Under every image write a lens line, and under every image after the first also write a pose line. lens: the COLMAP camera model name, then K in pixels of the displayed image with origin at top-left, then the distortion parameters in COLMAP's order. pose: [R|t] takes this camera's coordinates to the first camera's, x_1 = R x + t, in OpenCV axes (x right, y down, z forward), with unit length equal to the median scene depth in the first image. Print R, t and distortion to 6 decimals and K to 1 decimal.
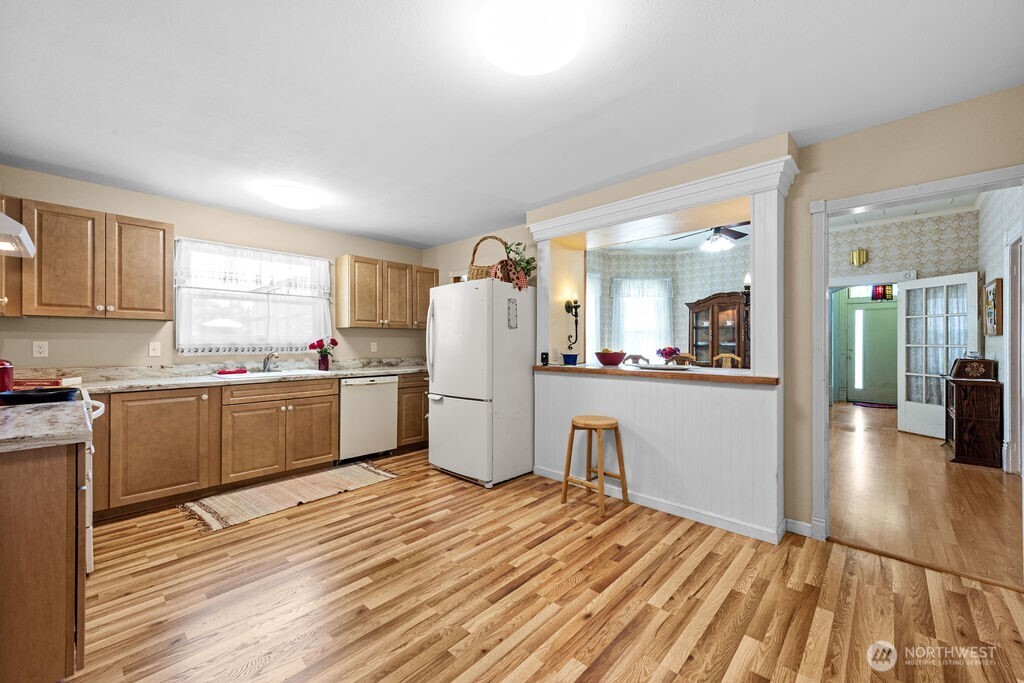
lens RADIAL K [[404.3, 0, 513.3], [0, 404.3, 343.0], [0, 0, 1]] dist [0.016038, -0.003849]
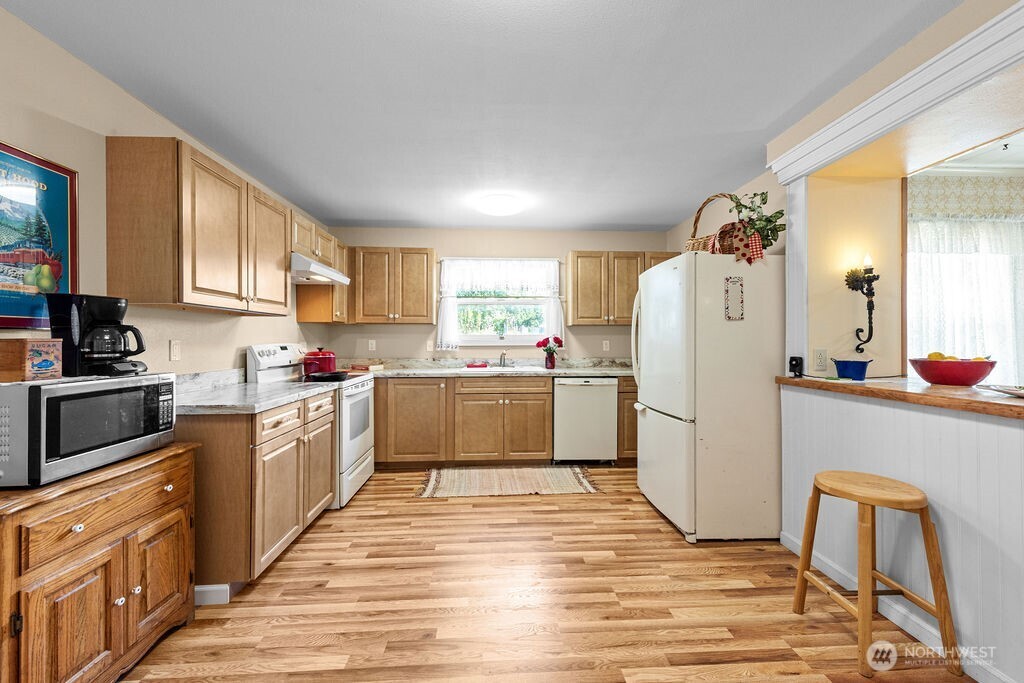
lens RADIAL K [[404.3, 0, 516.3], [0, 404.3, 338.3], [0, 0, 1]] dist [0.016038, -0.003849]
pose [[0.721936, -0.004669, -0.691944, 0.231510], [-0.000460, 0.999974, -0.007227, -0.000110], [0.691959, 0.005536, 0.721915, 0.272608]]
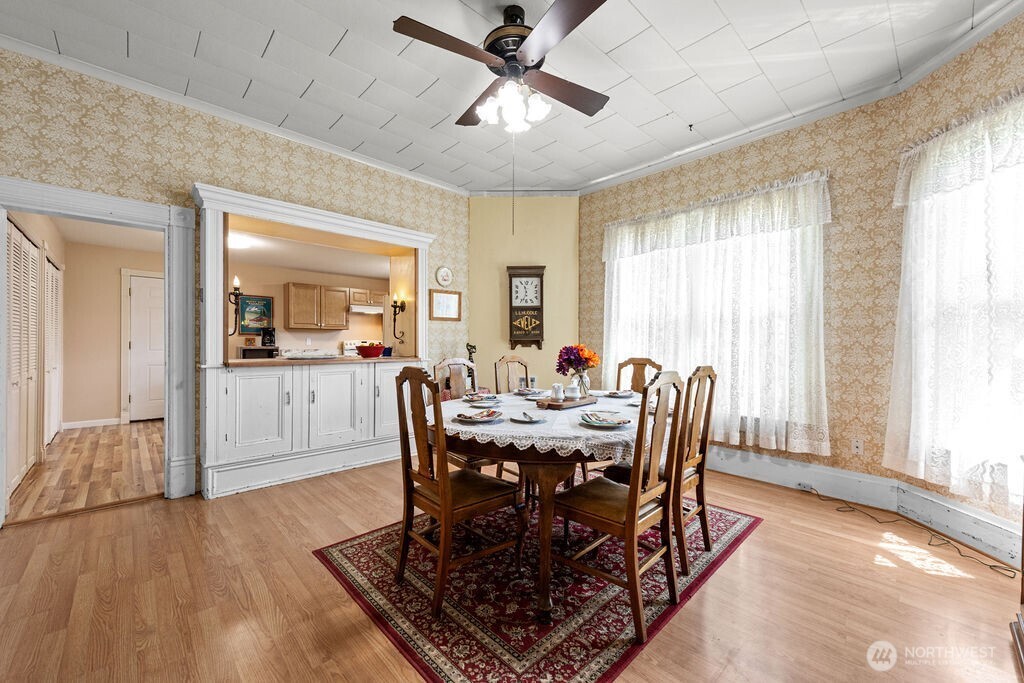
lens RADIAL K [[404.3, 0, 509.9], [0, 404.3, 343.5], [0, 0, 1]] dist [0.016038, -0.003849]
pose [[-0.069963, 0.004513, -0.997539, 1.503698], [-0.008070, 0.999954, 0.005090, 0.006696], [0.997517, 0.008406, -0.069923, 1.662846]]
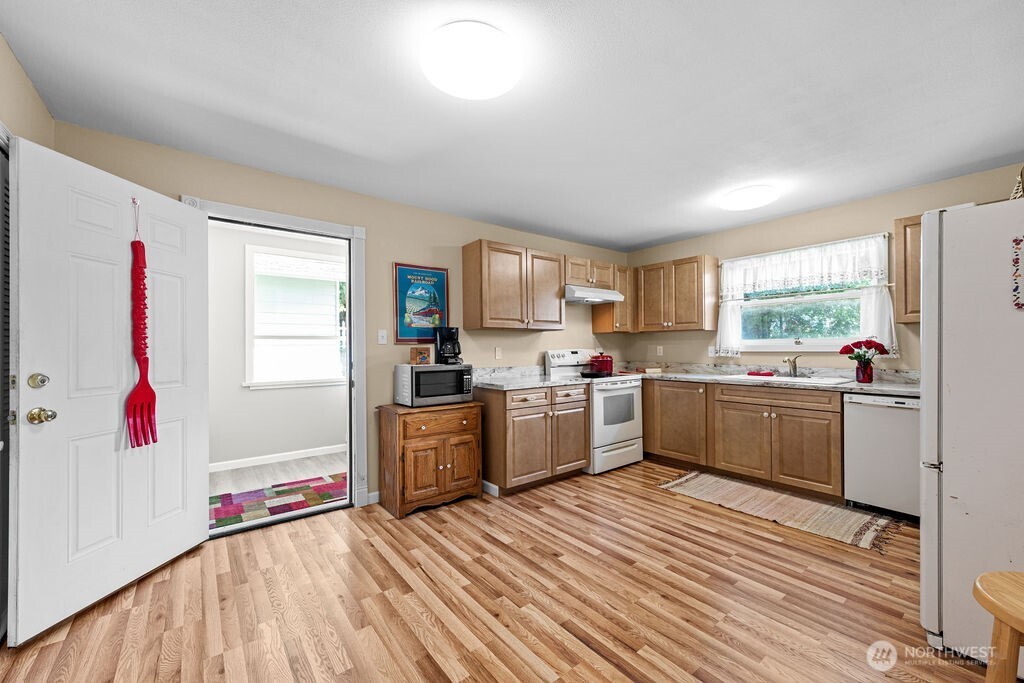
lens RADIAL K [[404.3, 0, 514.1], [0, 404.3, 346.5], [0, 0, 1]] dist [0.016038, -0.003849]
pose [[-0.156360, -0.002109, -0.987698, 0.530205], [0.005326, 0.999981, -0.002978, -0.000812], [0.987686, -0.005726, -0.156346, 0.616061]]
